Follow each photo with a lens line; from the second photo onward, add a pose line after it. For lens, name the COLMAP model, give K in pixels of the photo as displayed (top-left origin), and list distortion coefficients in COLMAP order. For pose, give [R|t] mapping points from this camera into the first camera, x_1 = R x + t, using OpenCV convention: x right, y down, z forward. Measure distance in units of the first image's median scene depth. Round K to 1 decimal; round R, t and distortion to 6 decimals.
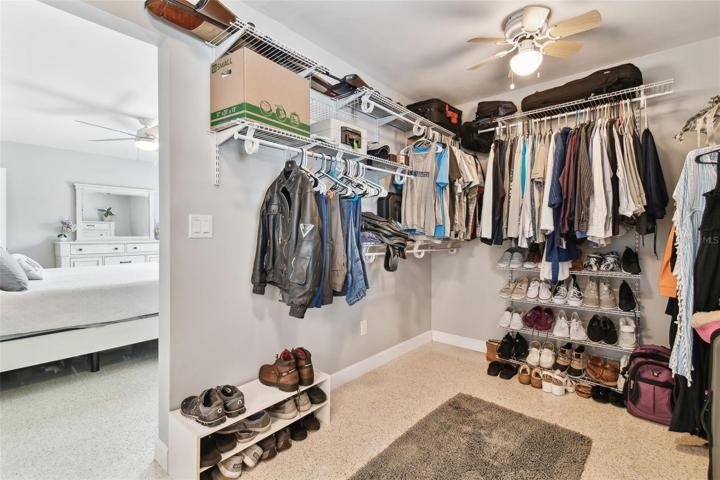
lens RADIAL K [[332.3, 0, 359.6], [0, 332.3, 235.5], [0, 0, 1]] dist [0.054762, -0.029597]
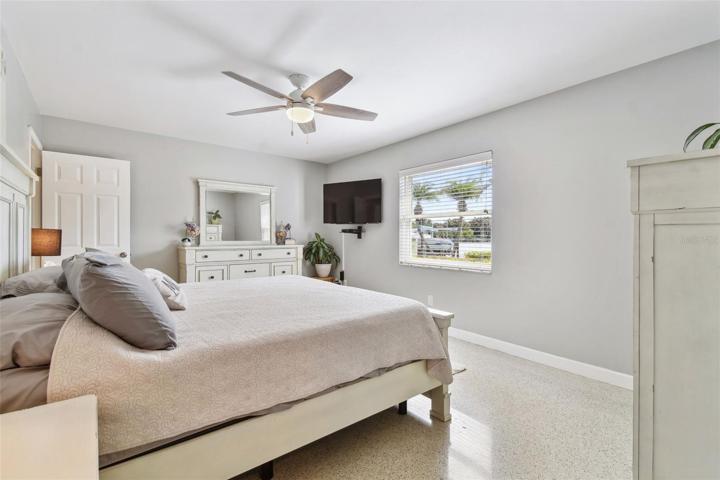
lens RADIAL K [[332.3, 0, 359.6], [0, 332.3, 235.5], [0, 0, 1]] dist [0.054762, -0.029597]
pose [[0.980678, 0.000198, -0.195630, -0.275828], [-0.001847, 0.999964, -0.008245, -0.004184], [0.195621, 0.008447, 0.980643, 0.250442]]
